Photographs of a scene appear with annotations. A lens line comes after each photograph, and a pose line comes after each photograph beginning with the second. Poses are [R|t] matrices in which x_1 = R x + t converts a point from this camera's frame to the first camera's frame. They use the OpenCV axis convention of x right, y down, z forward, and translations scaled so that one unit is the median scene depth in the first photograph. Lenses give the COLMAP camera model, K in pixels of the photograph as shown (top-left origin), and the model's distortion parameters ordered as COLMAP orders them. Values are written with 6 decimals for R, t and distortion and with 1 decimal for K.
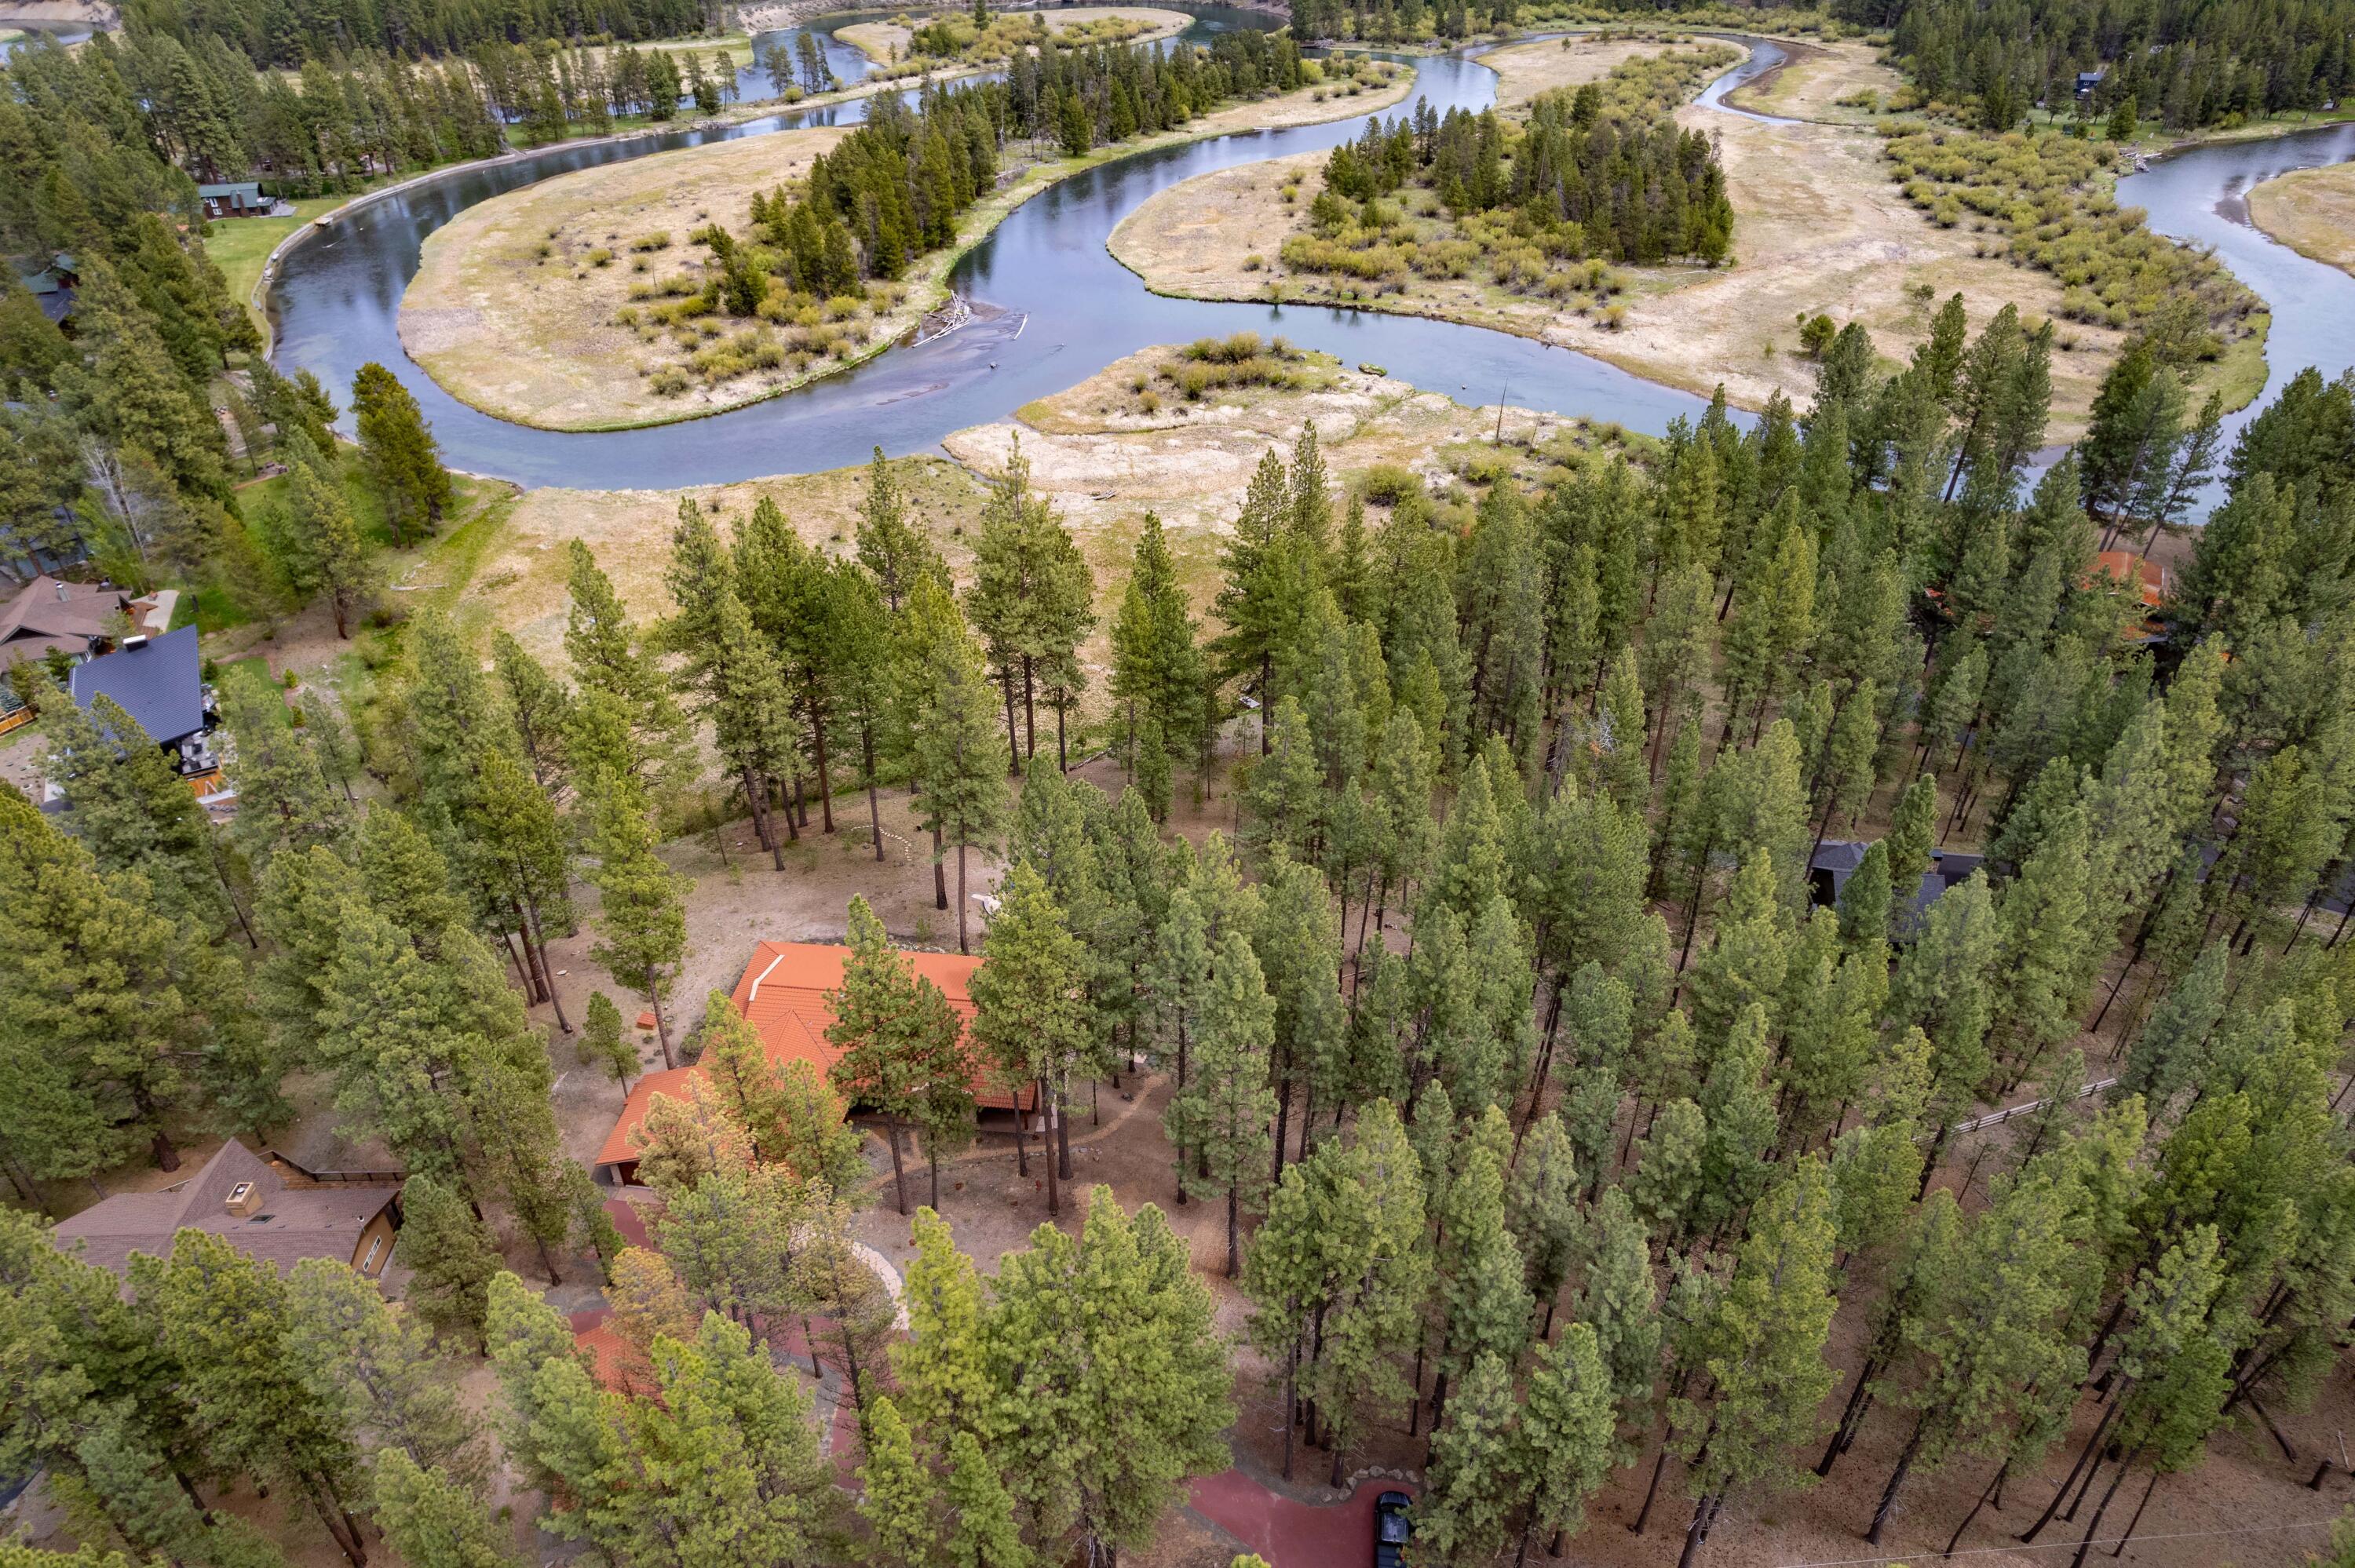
lens RADIAL K [[1511.7, 0, 1178.8], [0, 1511.7, 790.3], [0, 0, 1]] dist [-0.081196, 0.067731]
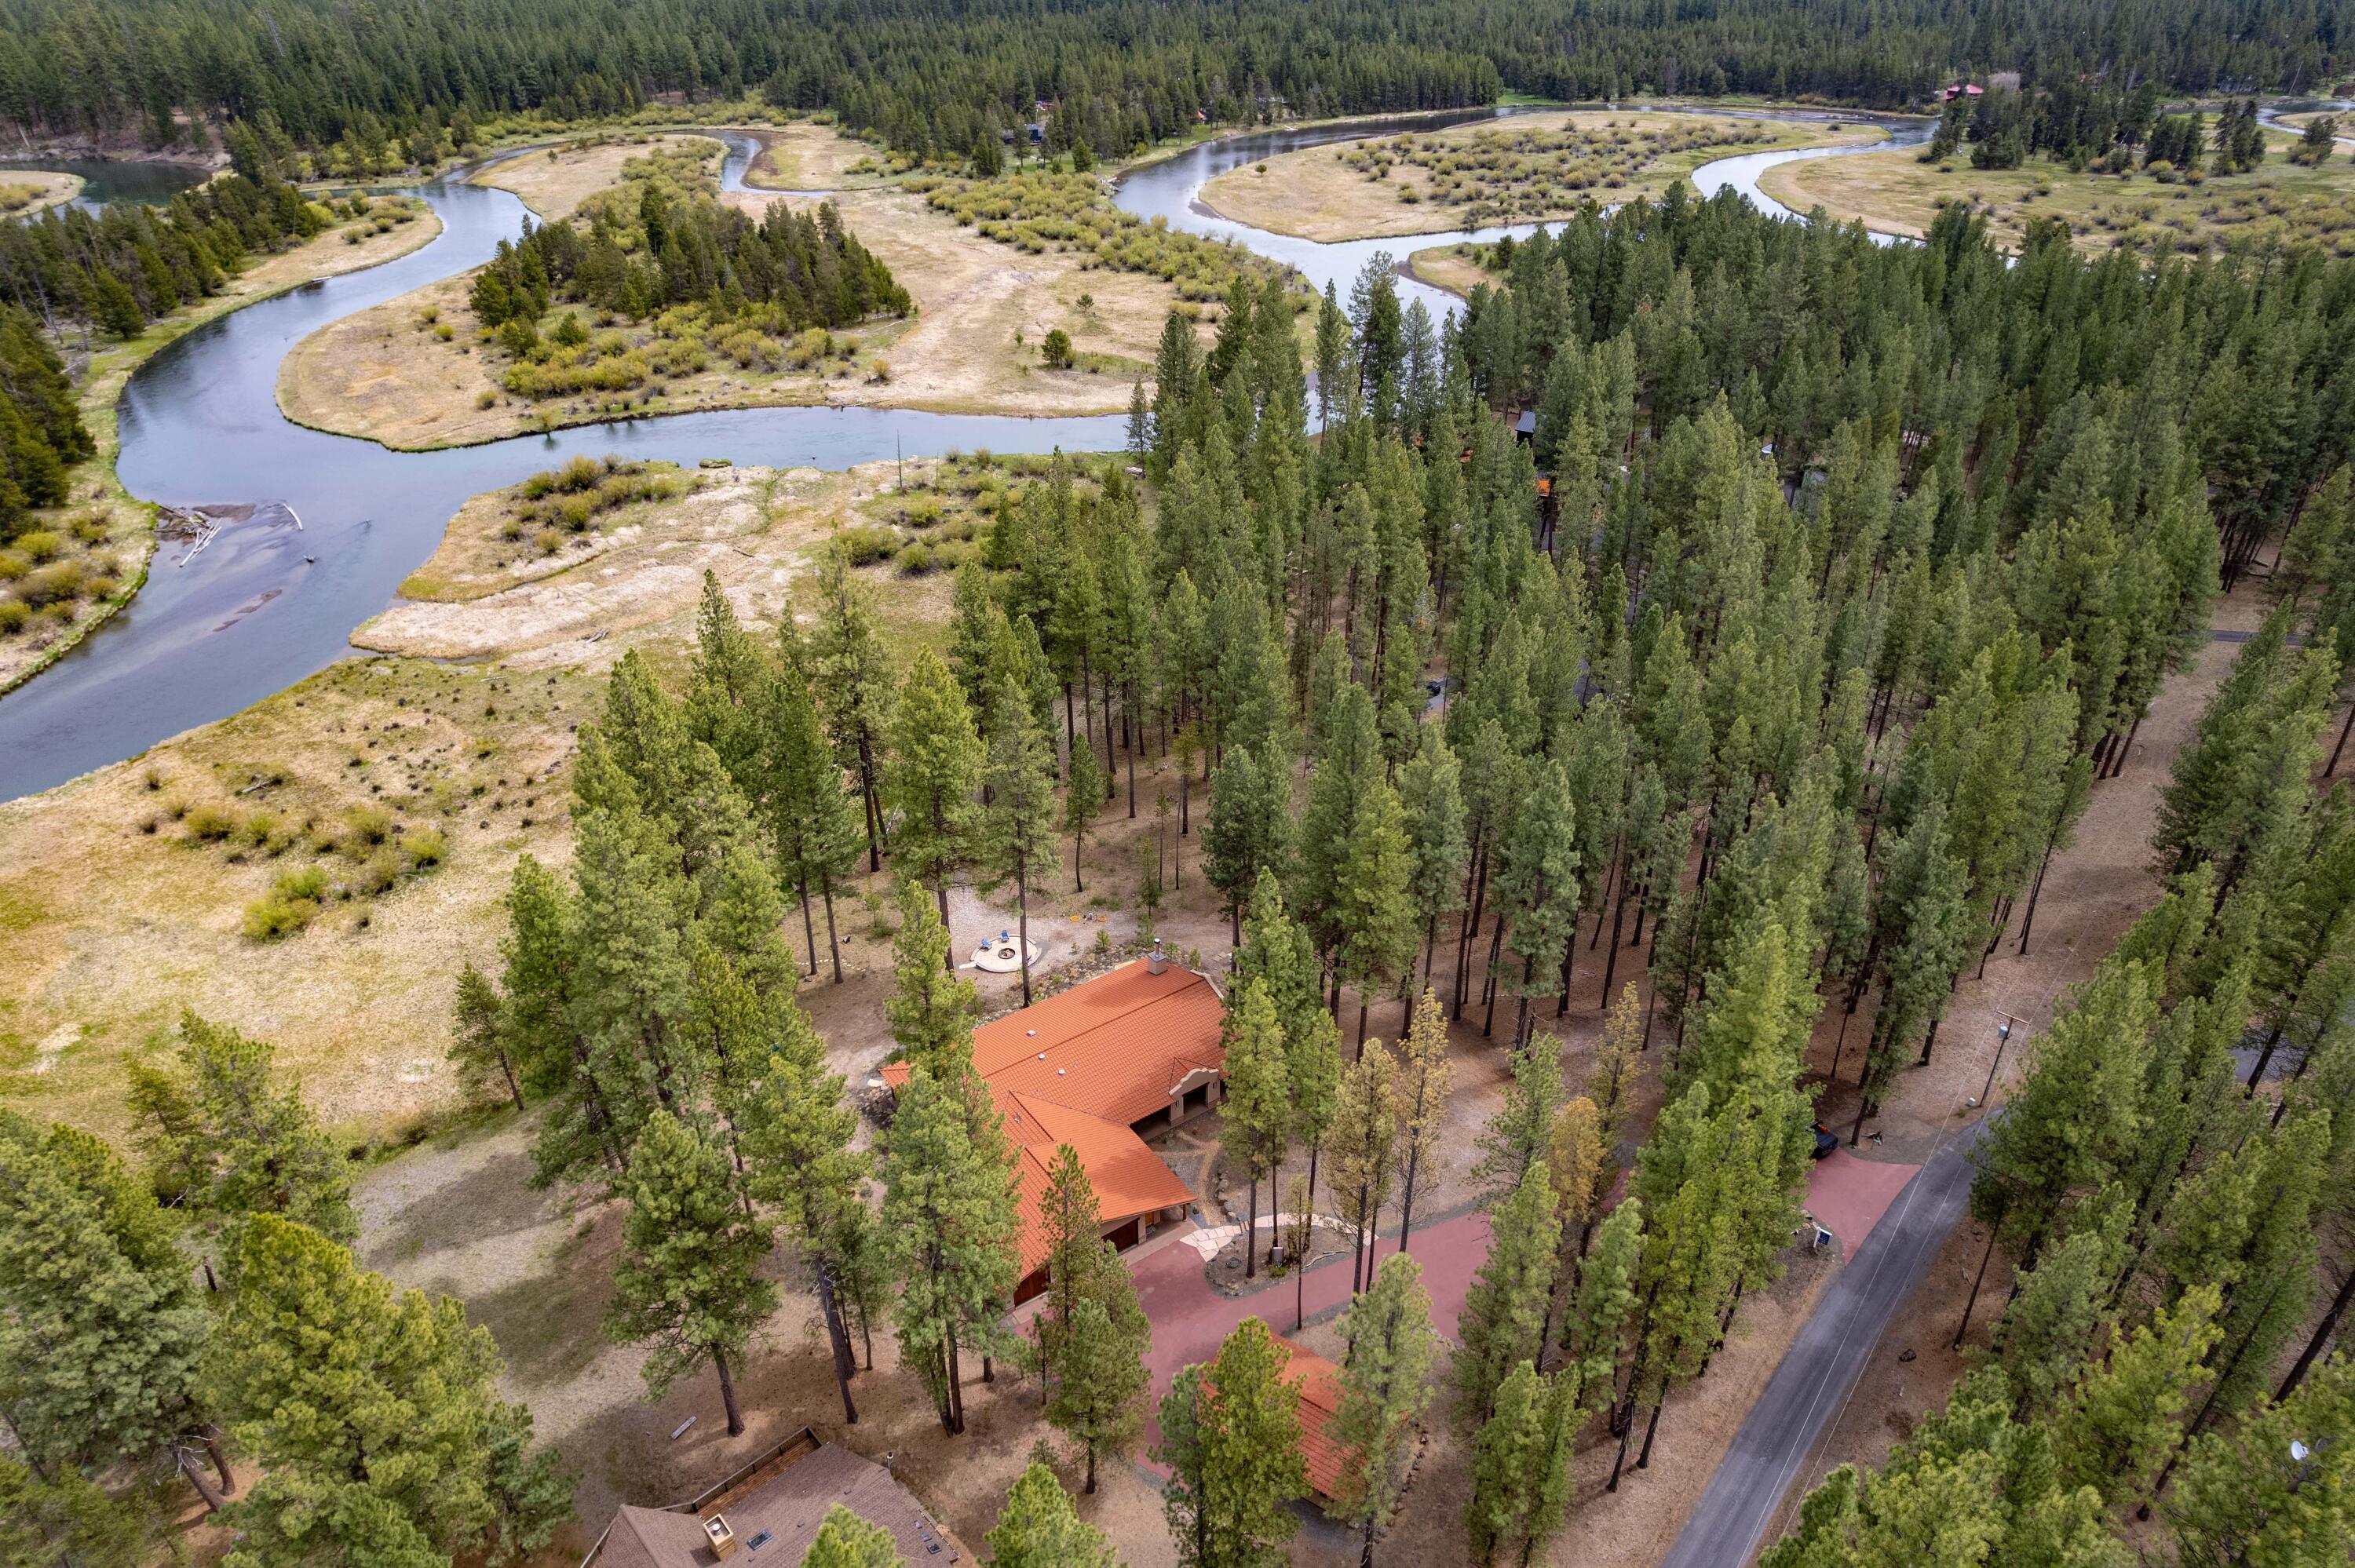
lens RADIAL K [[1511.7, 0, 1186.6], [0, 1511.7, 785.9], [0, 0, 1]] dist [-0.081196, 0.067731]
pose [[0.749291, -0.341797, 0.567220, -0.288586], [0.375879, 0.924681, 0.060665, -0.023827], [-0.545232, 0.167750, 0.821329, 0.042550]]
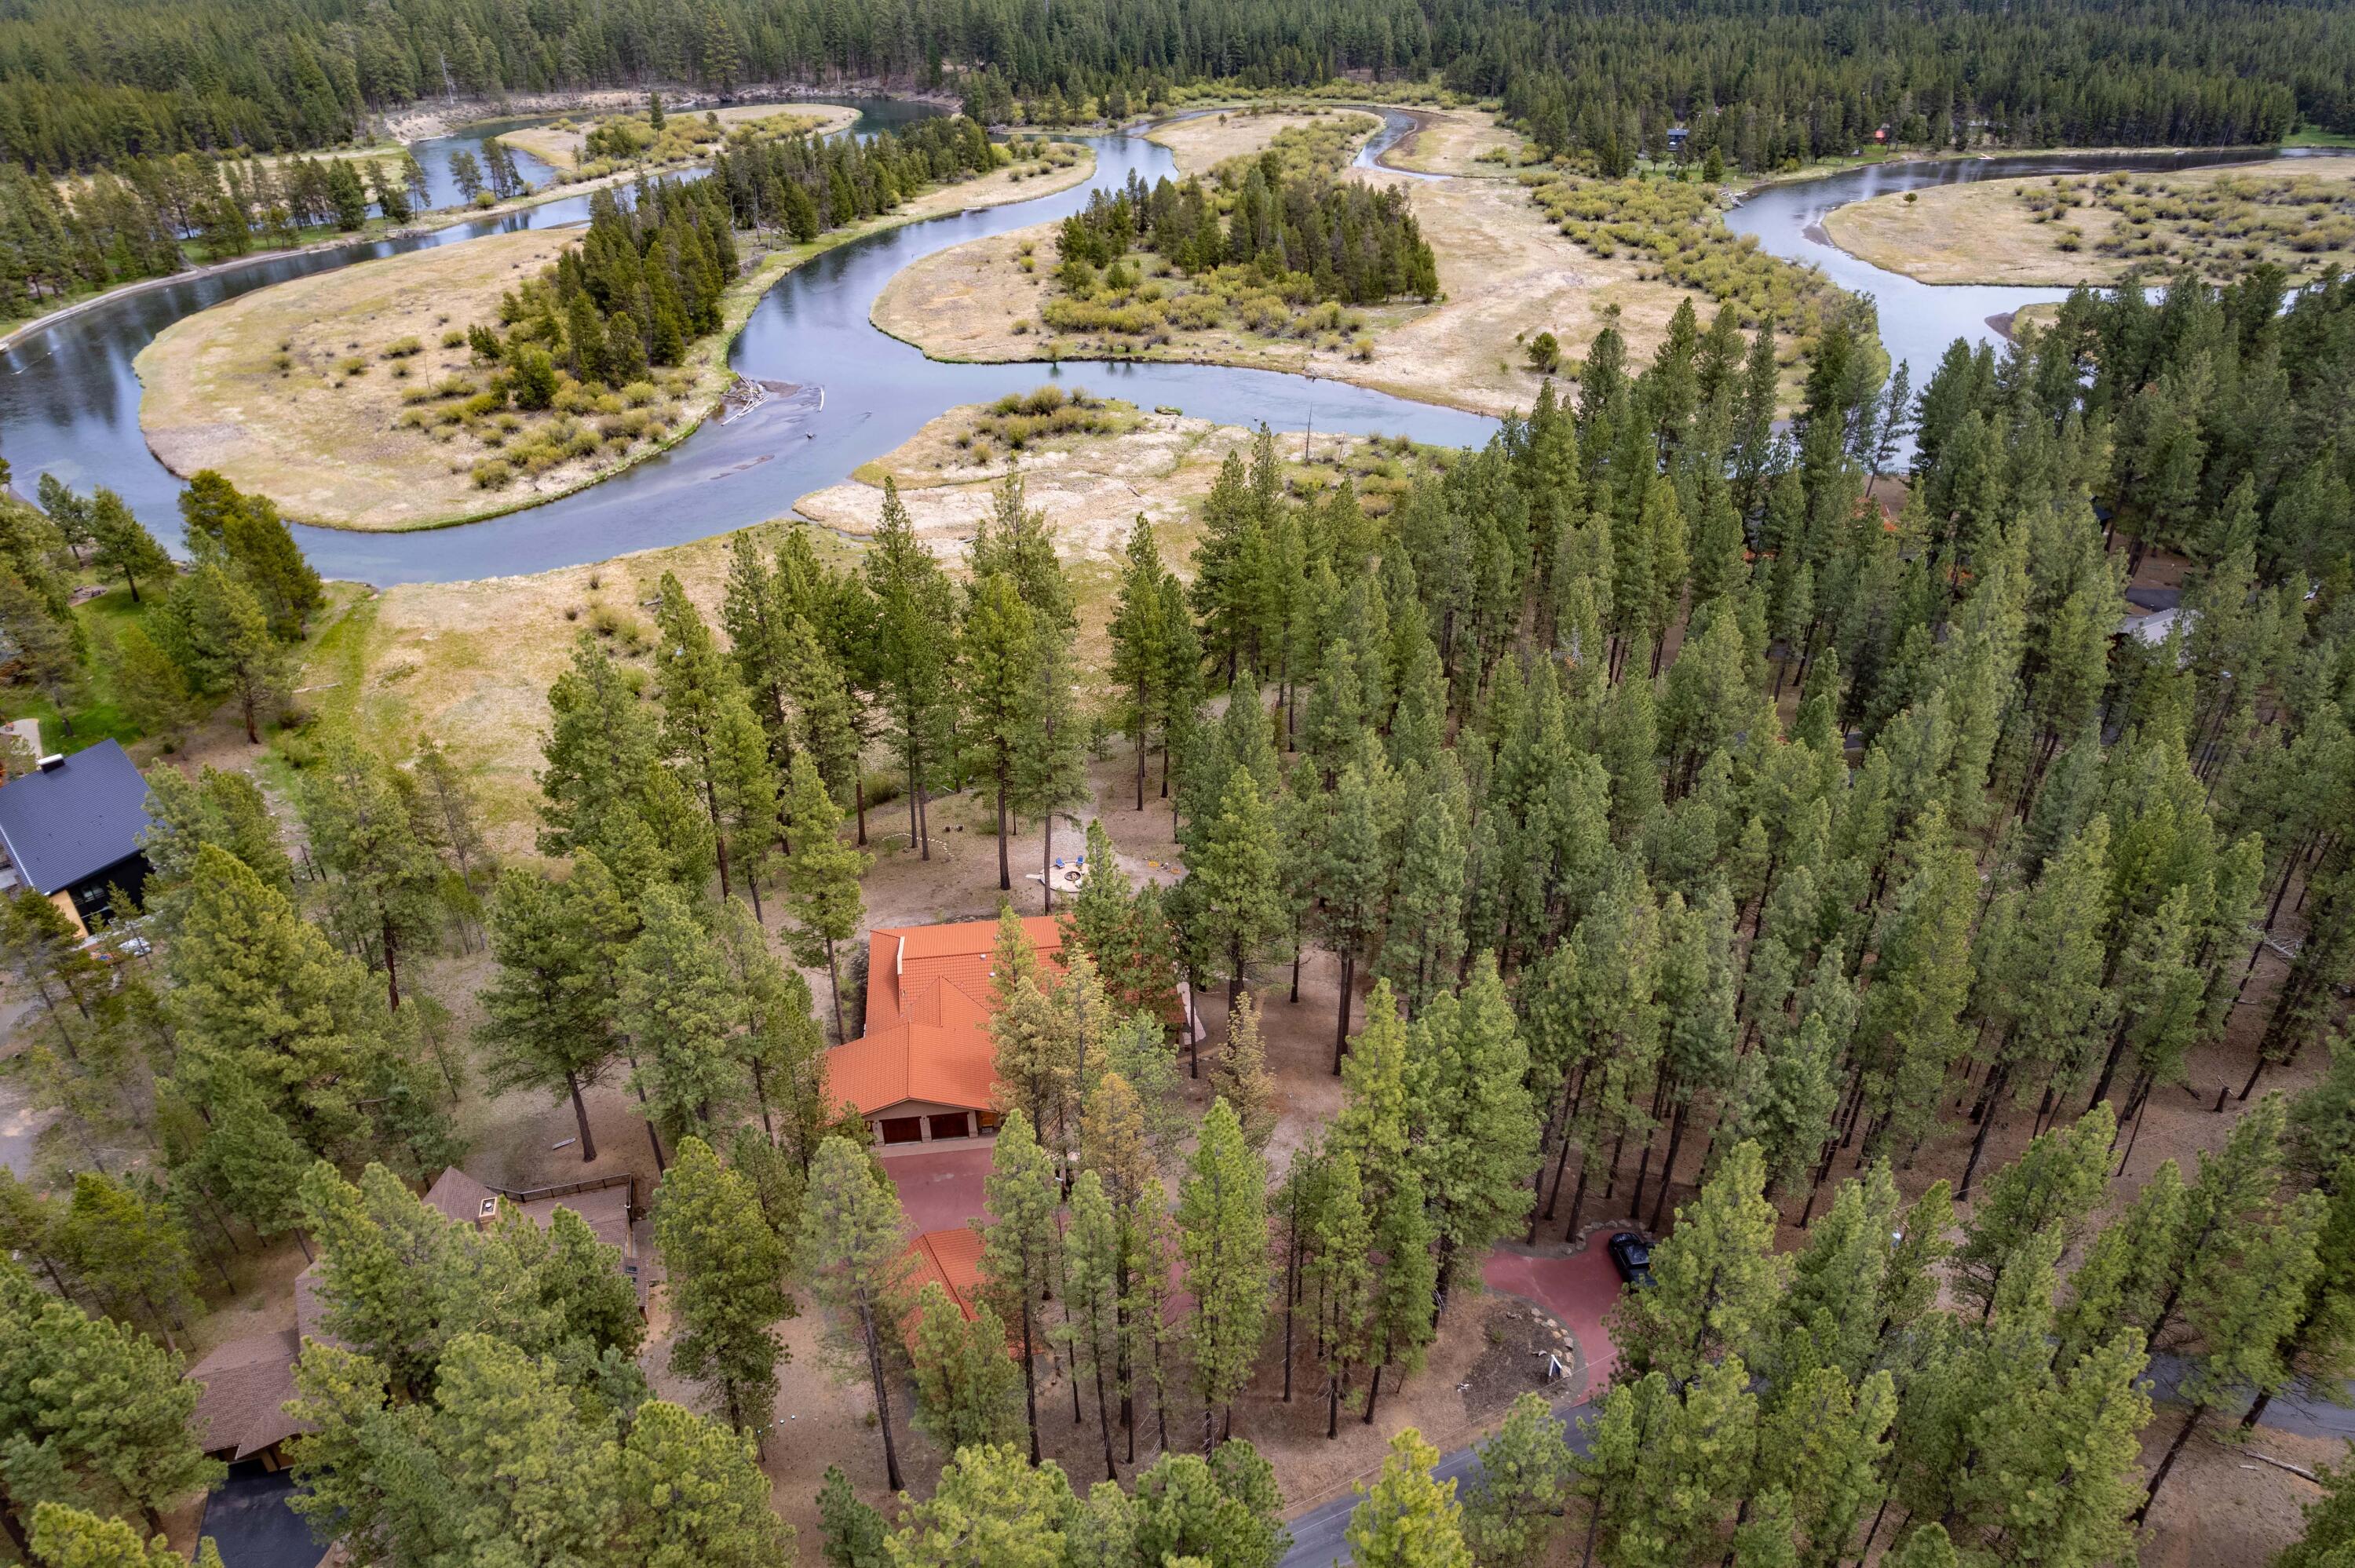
lens RADIAL K [[1511.7, 0, 1181.0], [0, 1511.7, 792.5], [0, 0, 1]] dist [-0.081196, 0.067731]
pose [[0.969067, -0.127751, 0.211159, -0.131938], [0.138285, 0.989744, -0.035835, 0.033914], [-0.204416, 0.063927, 0.976795, -0.046066]]
